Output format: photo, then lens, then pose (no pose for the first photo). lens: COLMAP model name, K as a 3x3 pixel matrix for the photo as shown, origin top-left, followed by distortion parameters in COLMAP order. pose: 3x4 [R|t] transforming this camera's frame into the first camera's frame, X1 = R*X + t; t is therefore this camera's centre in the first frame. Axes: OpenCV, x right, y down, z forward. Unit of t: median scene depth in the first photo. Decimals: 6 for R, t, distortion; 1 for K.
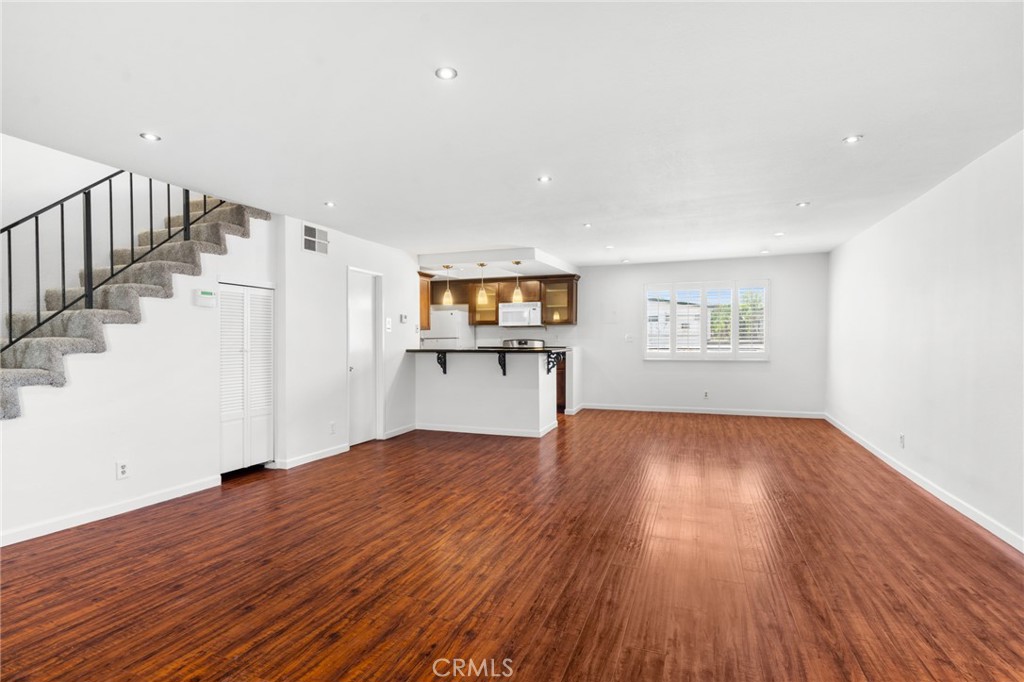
lens RADIAL K [[494.0, 0, 508.4], [0, 494.0, 361.0], [0, 0, 1]] dist [-0.005118, 0.001463]
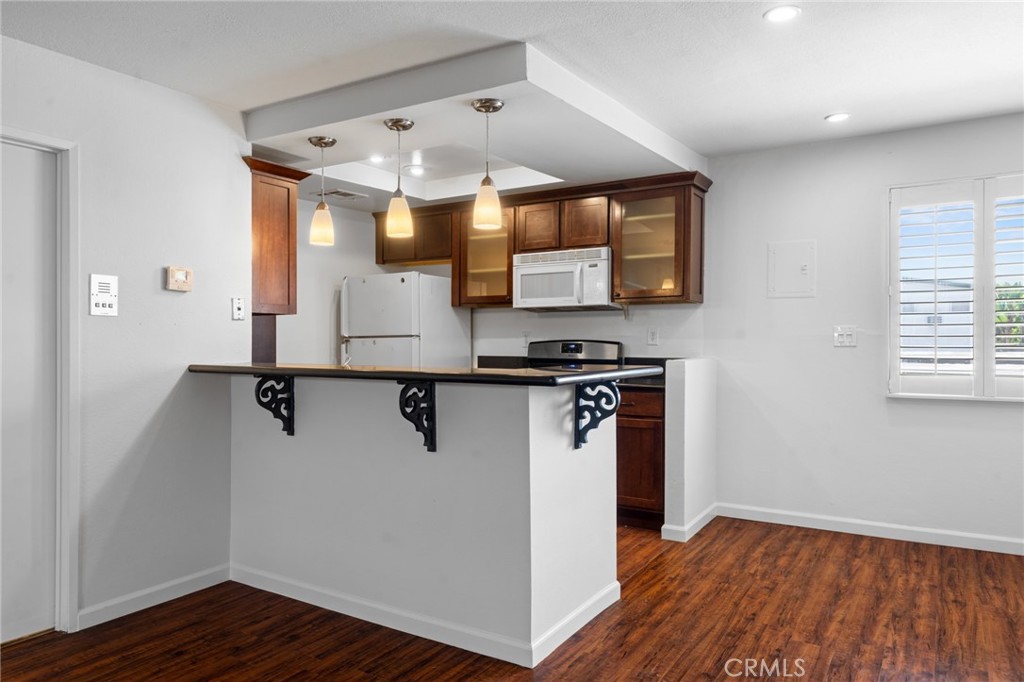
lens RADIAL K [[699.5, 0, 510.6], [0, 699.5, 350.4], [0, 0, 1]] dist [0.019284, 0.001067]
pose [[0.981188, 0.006517, -0.192946, 0.097346], [-0.012598, 0.999461, -0.030305, -0.017170], [0.192644, 0.032166, 0.980741, 0.426202]]
